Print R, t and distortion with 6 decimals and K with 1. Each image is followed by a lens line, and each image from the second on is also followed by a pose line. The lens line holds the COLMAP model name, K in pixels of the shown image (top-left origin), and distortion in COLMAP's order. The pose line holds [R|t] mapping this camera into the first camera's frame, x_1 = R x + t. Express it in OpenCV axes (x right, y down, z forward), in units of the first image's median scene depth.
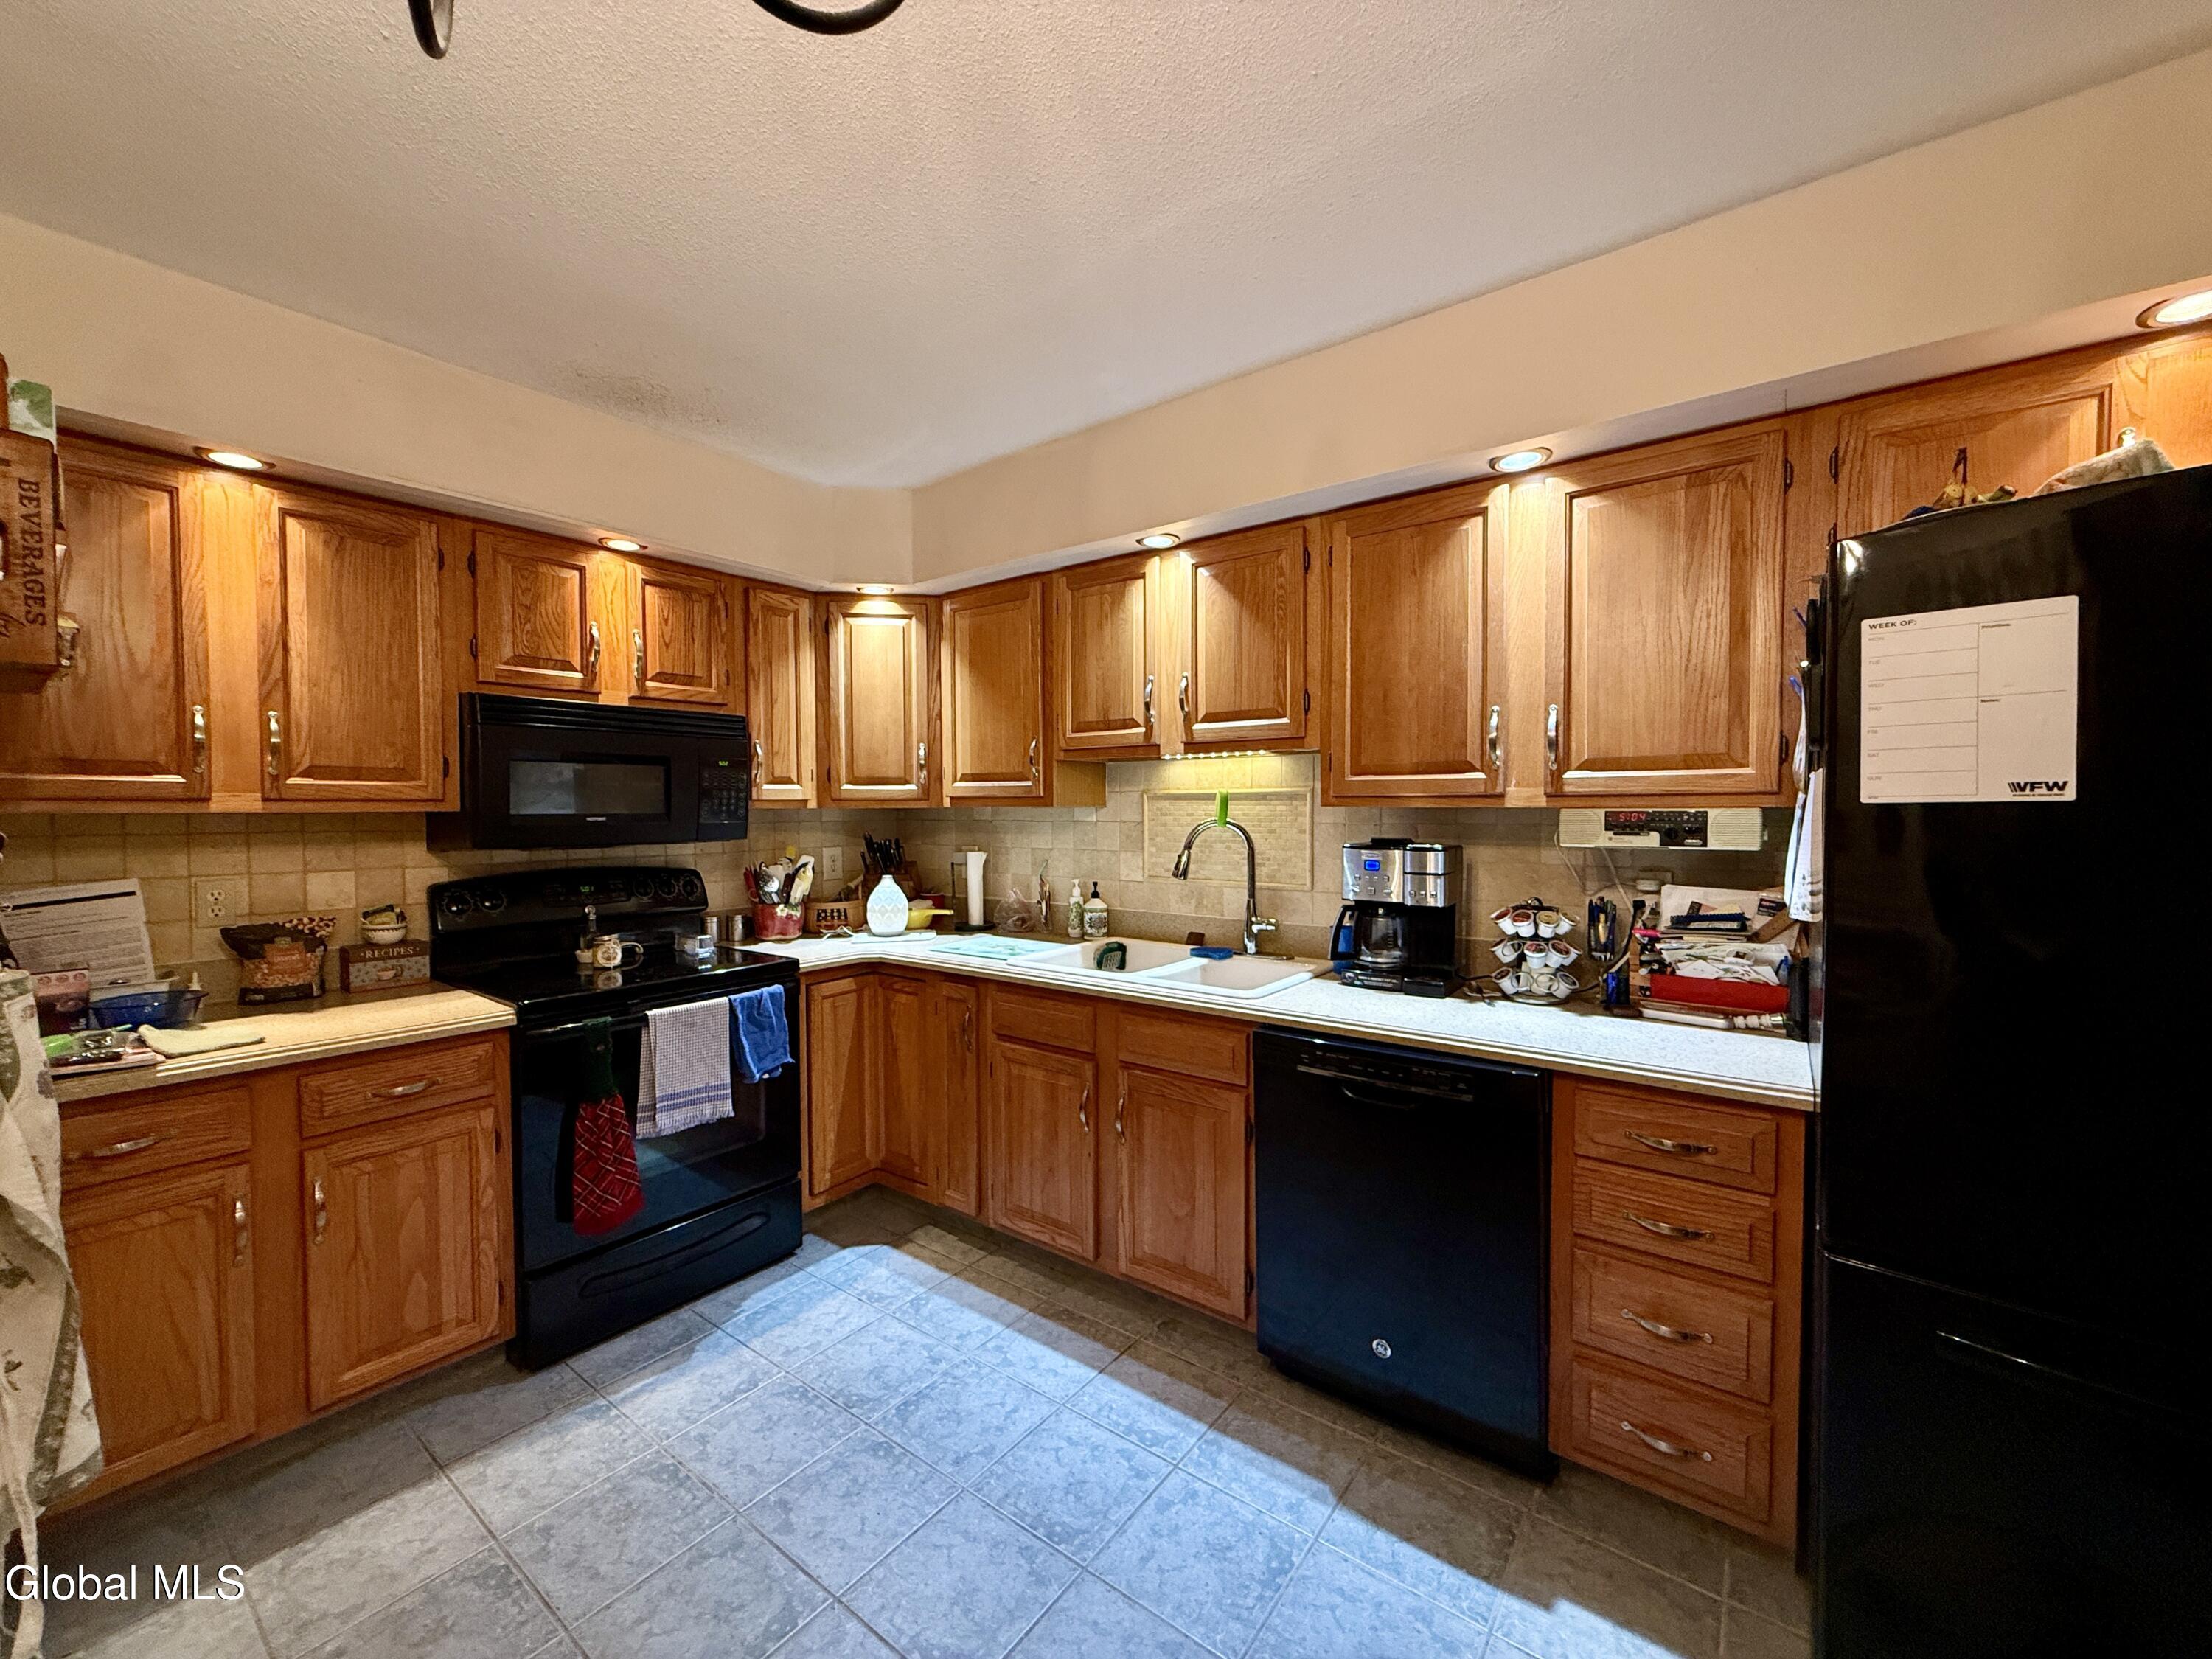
lens RADIAL K [[877.2, 0, 1108.0], [0, 877.2, 829.3], [0, 0, 1]] dist [0.002720, -0.000312]
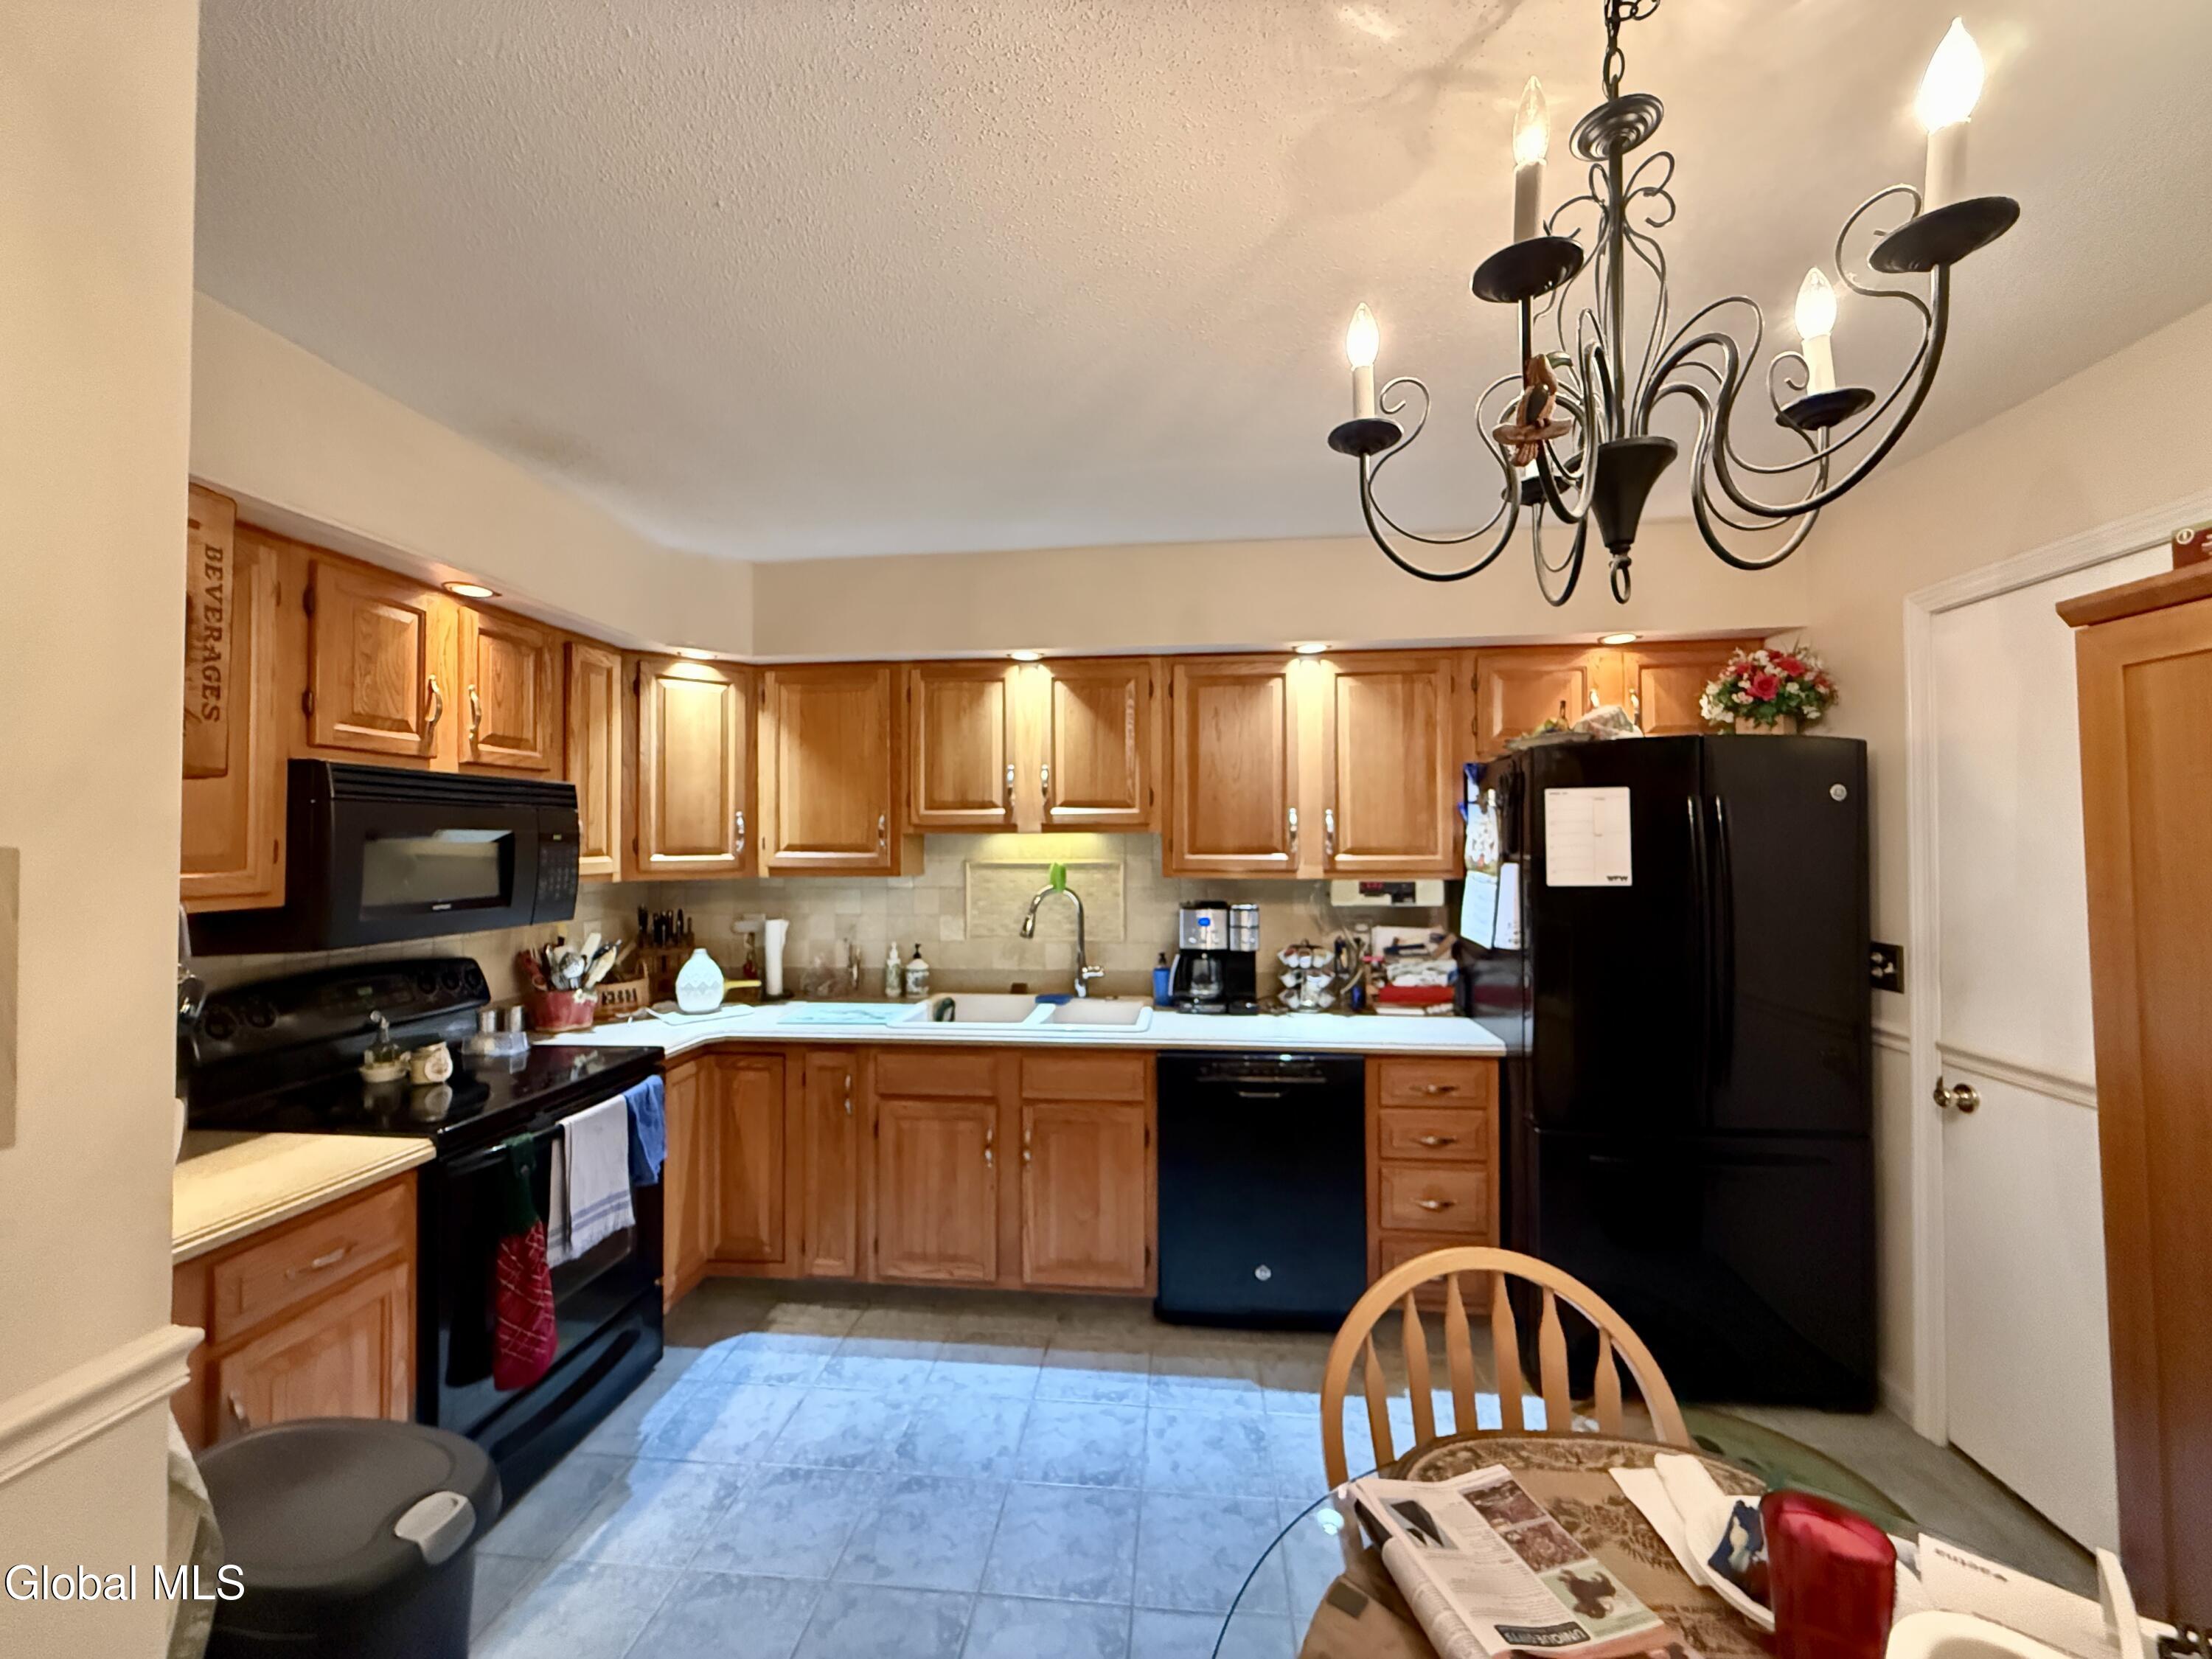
lens RADIAL K [[877.2, 0, 1104.0], [0, 877.2, 829.8], [0, 0, 1]] dist [0.002720, -0.000312]
pose [[0.854153, 0.008267, 0.519956, -0.492334], [0.013693, 0.999169, -0.038381, -0.046571], [-0.519841, 0.039903, 0.853330, -0.065034]]
